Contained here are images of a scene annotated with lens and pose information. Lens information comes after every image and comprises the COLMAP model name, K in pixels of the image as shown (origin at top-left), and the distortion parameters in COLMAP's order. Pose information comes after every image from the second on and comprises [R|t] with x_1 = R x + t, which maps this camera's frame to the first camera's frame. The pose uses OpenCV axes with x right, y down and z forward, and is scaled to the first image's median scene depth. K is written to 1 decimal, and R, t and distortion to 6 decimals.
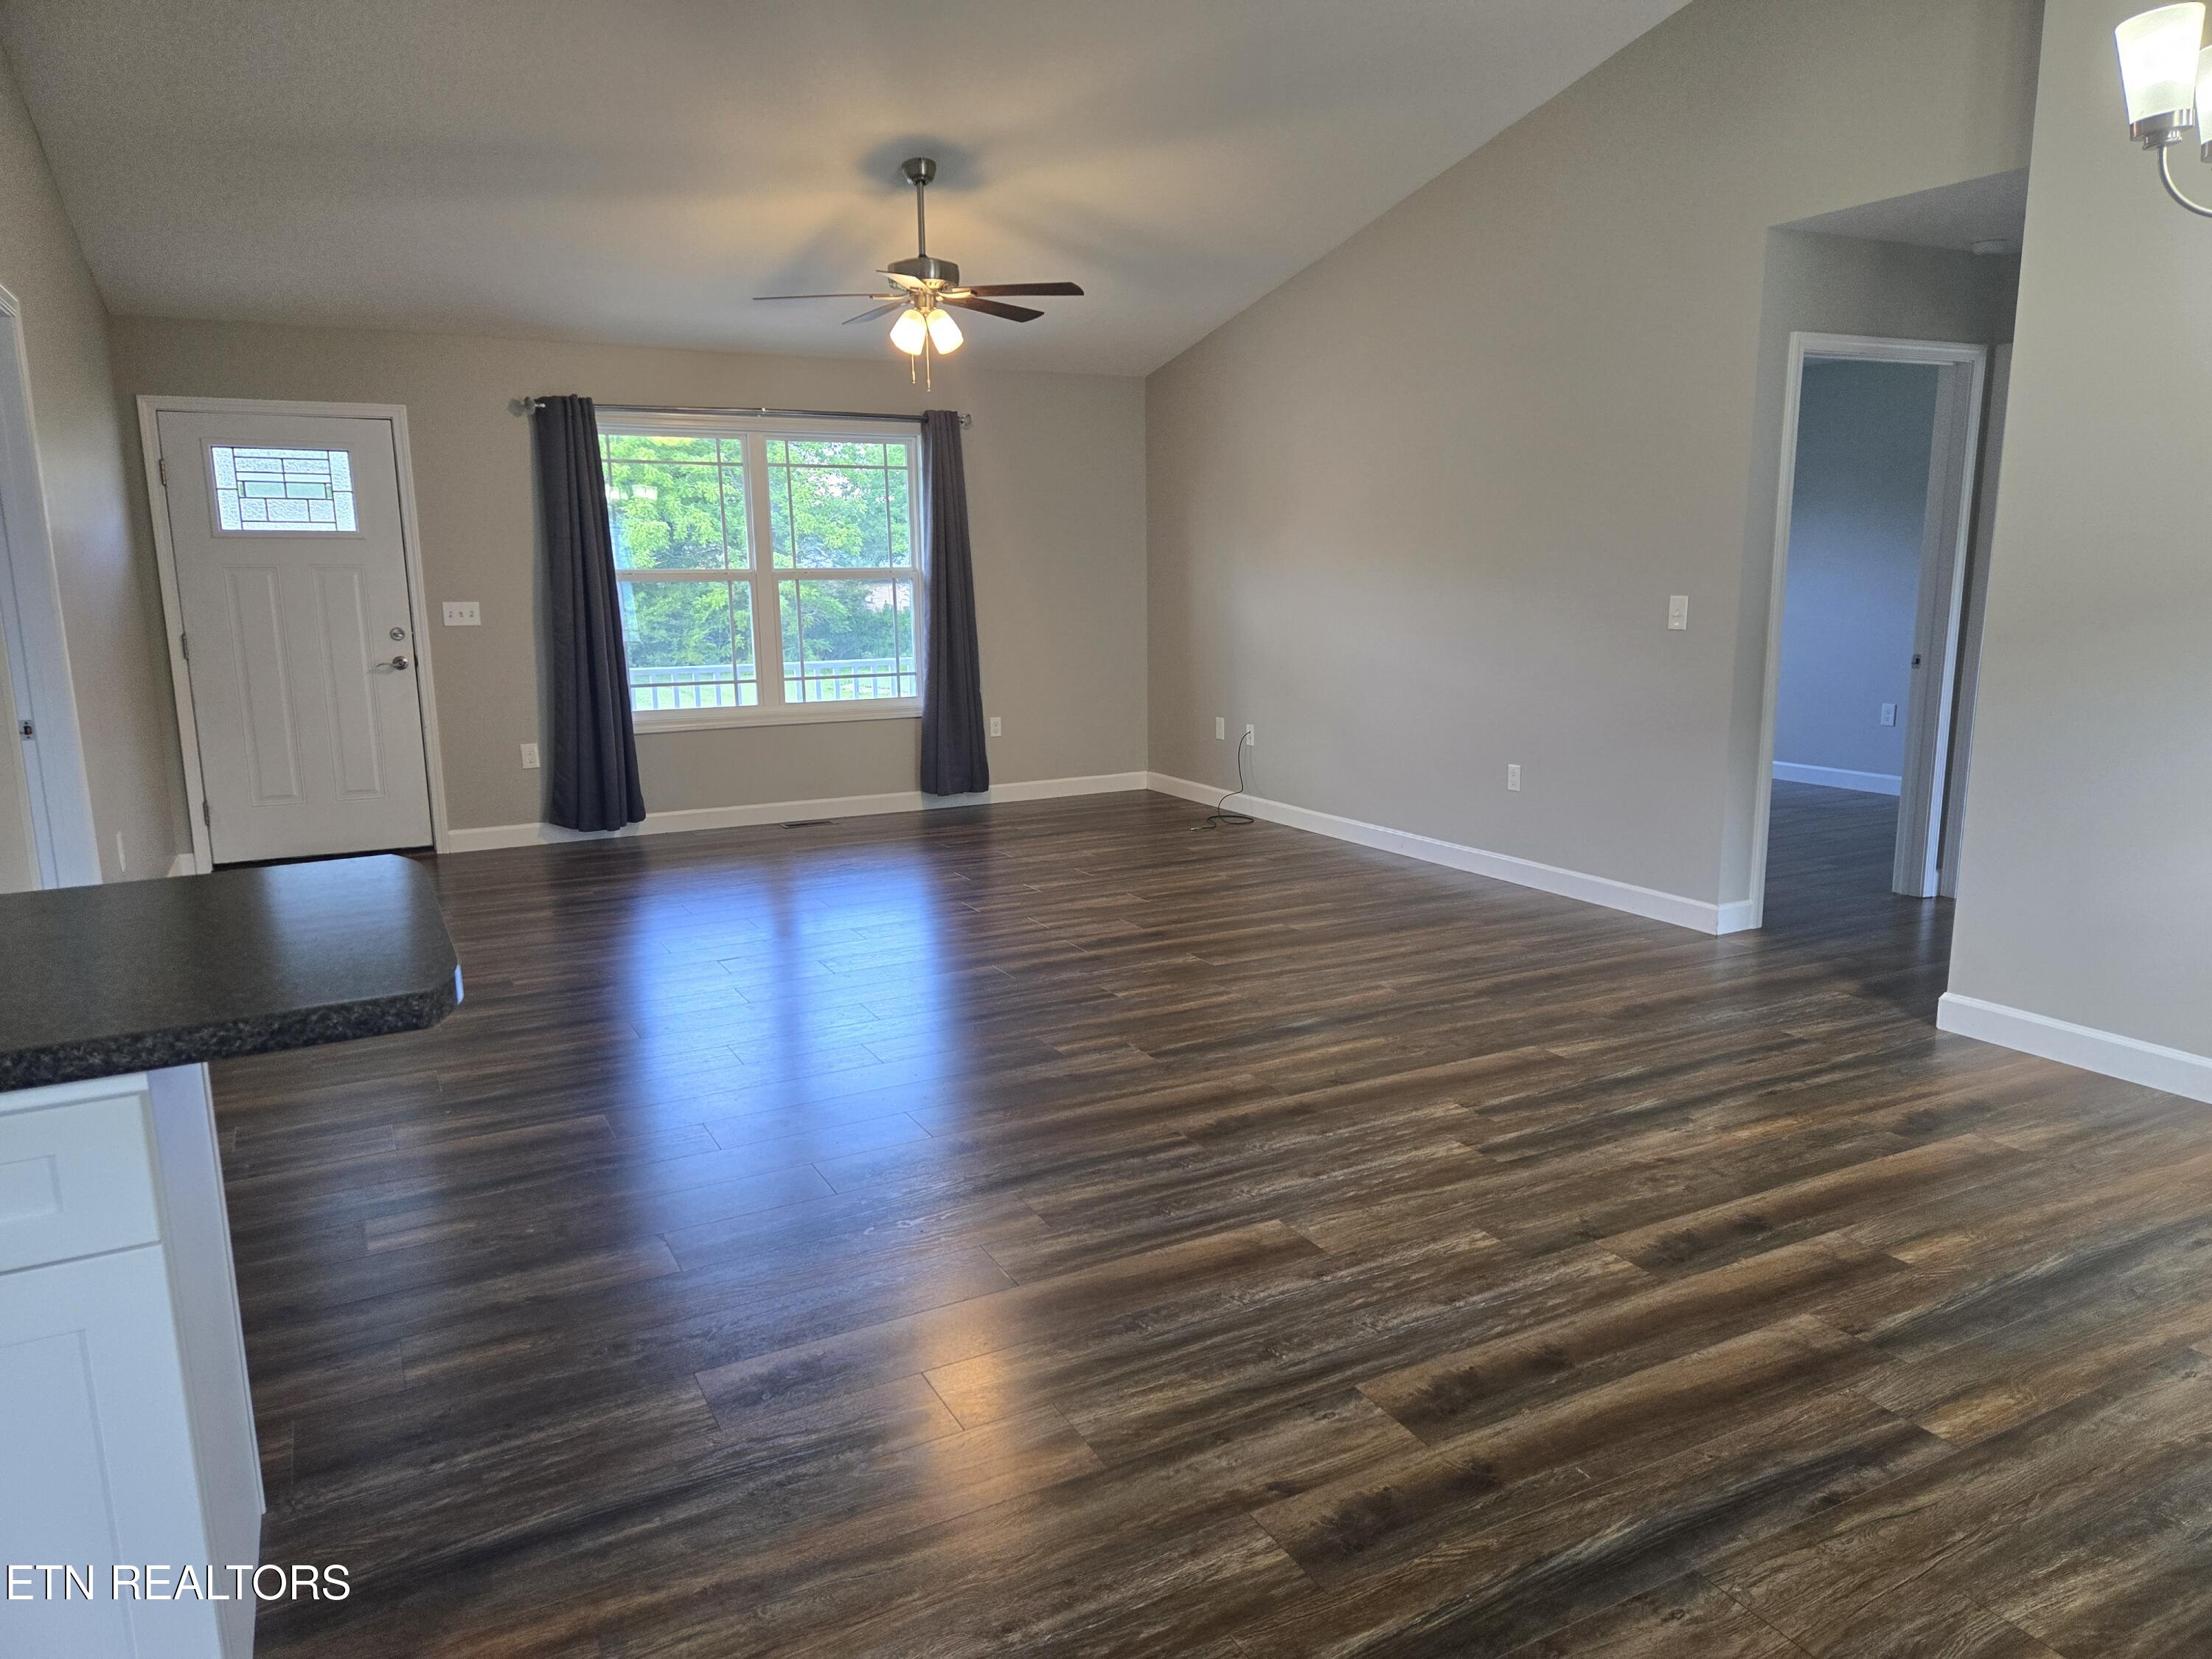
lens RADIAL K [[1498.4, 0, 1085.7], [0, 1498.4, 813.7], [0, 0, 1]] dist [0.073653, -0.060551]
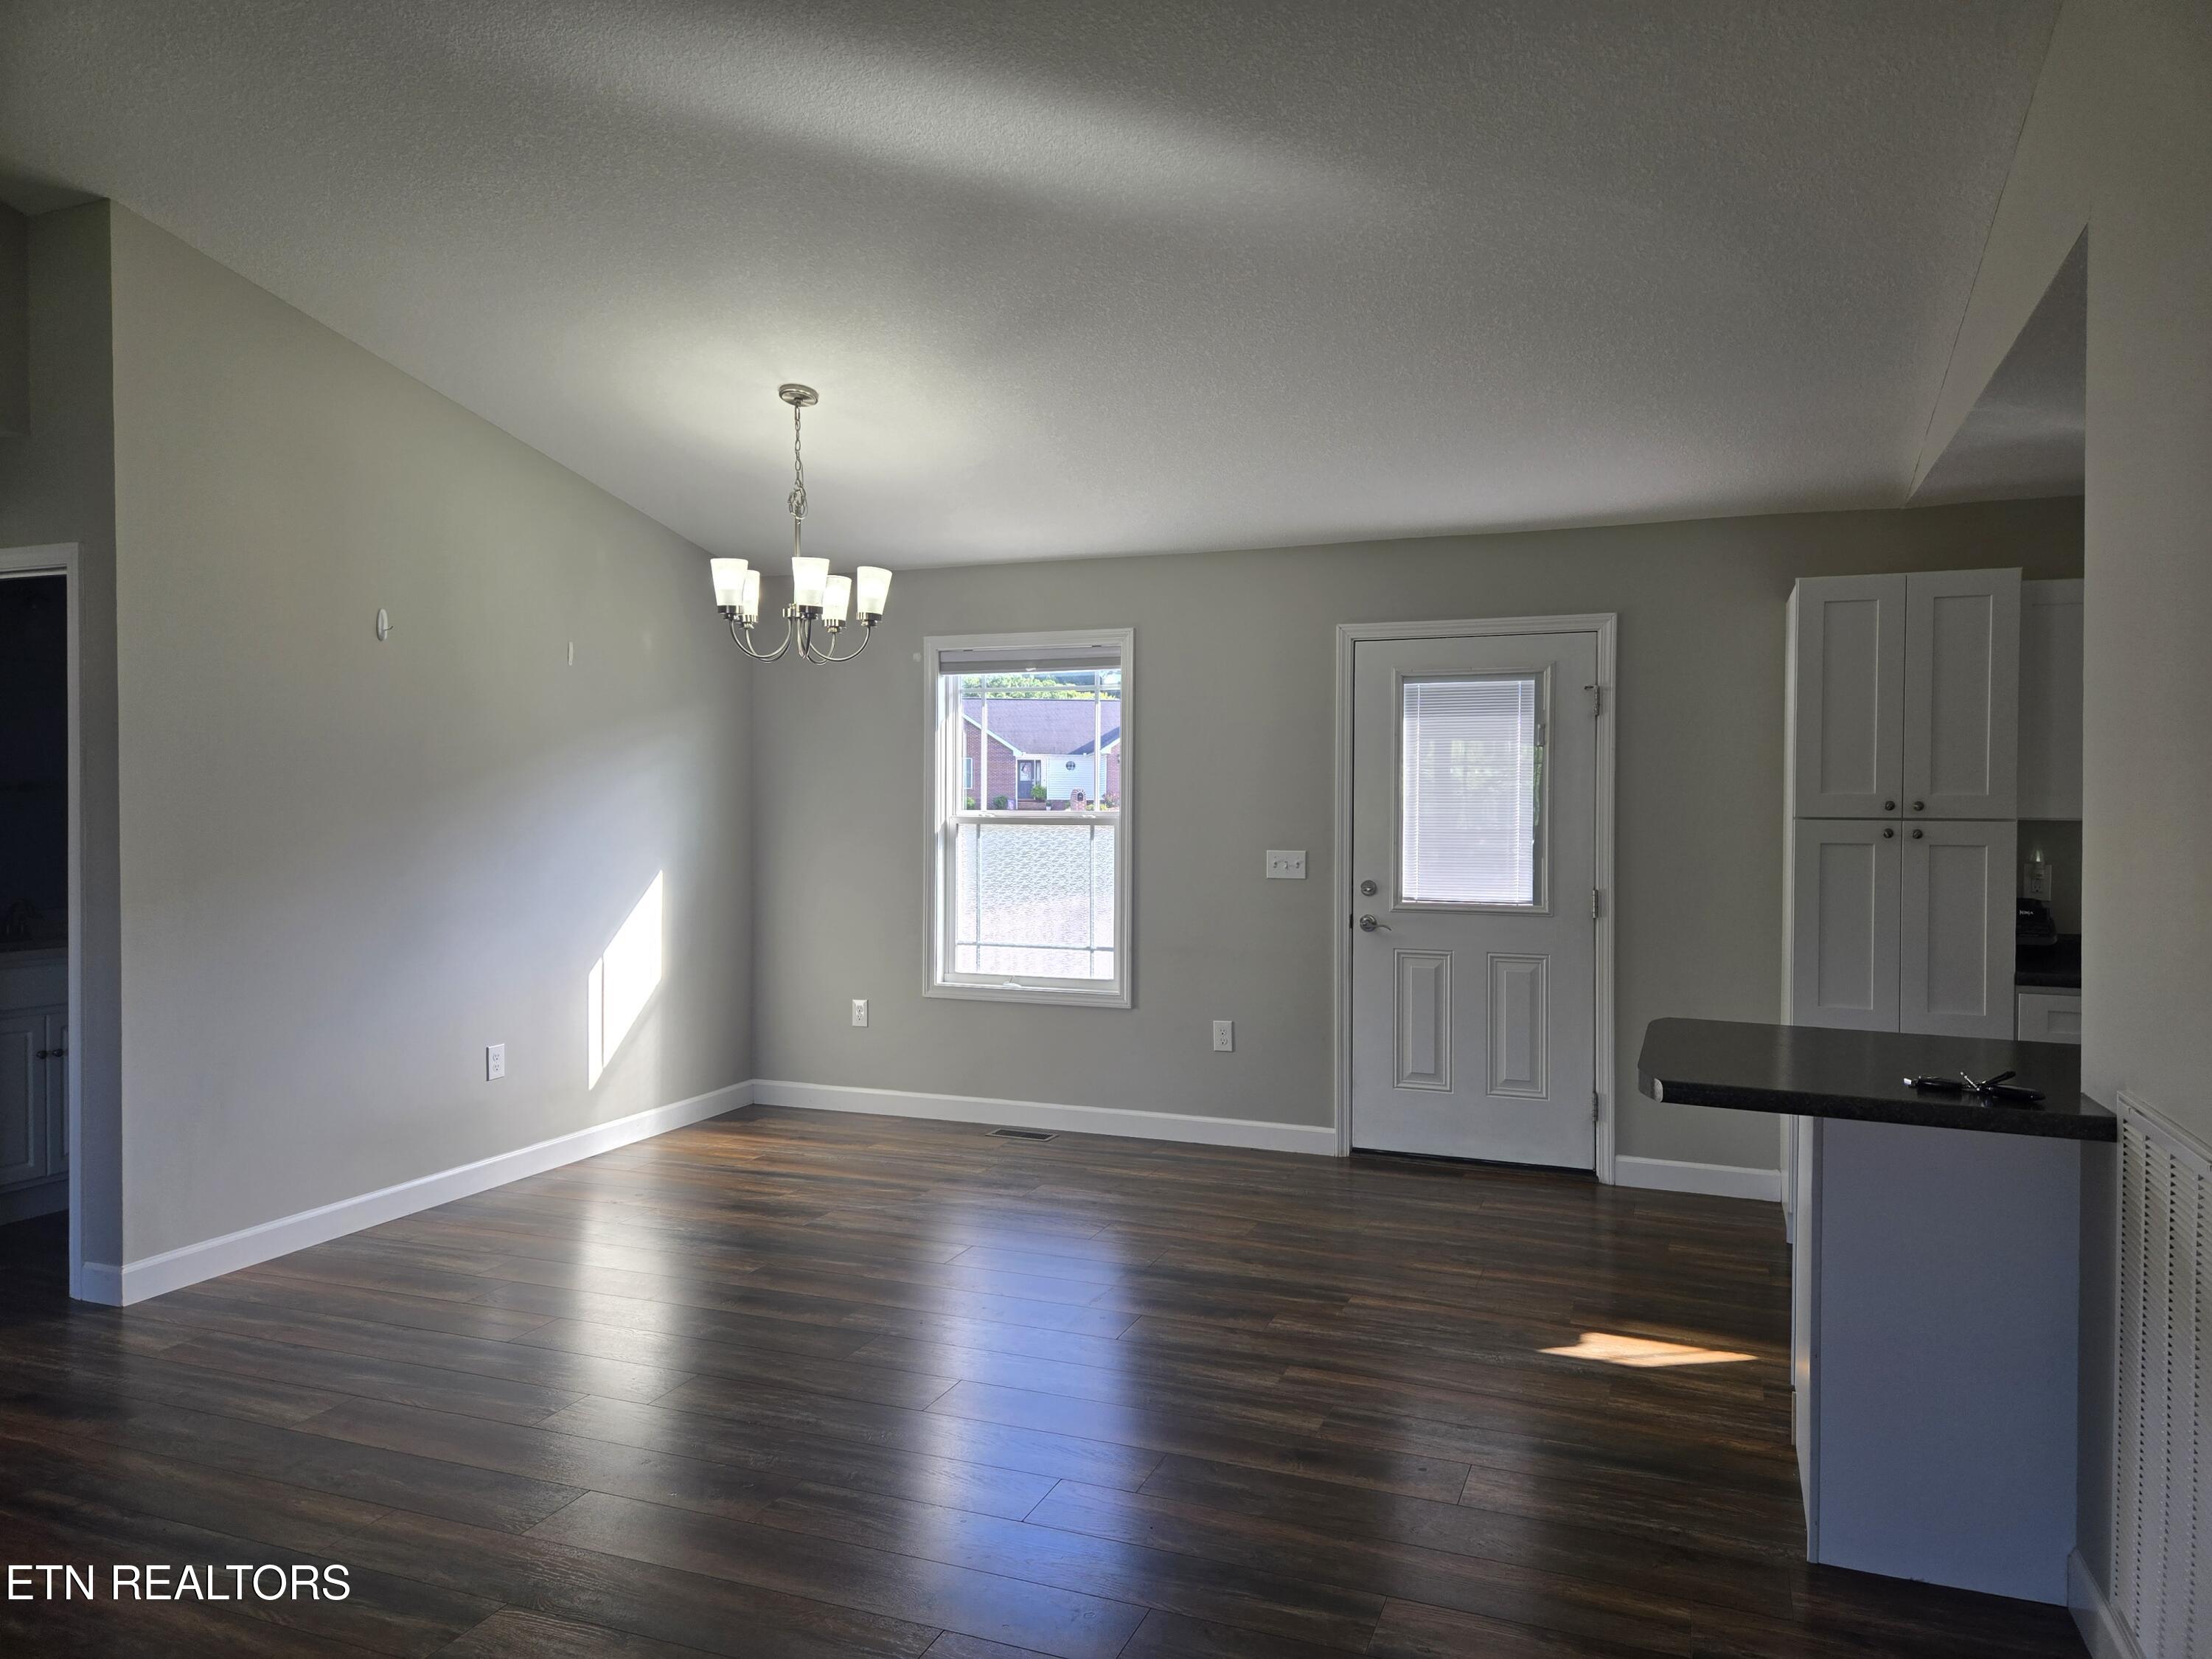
lens RADIAL K [[1498.4, 0, 1085.7], [0, 1498.4, 813.7], [0, 0, 1]] dist [0.073653, -0.060551]
pose [[-0.647652, 0.004753, 0.761922, -1.061757], [0.130839, 0.985821, 0.105066, -0.348539], [-0.750619, 0.167736, -0.639090, 2.051436]]
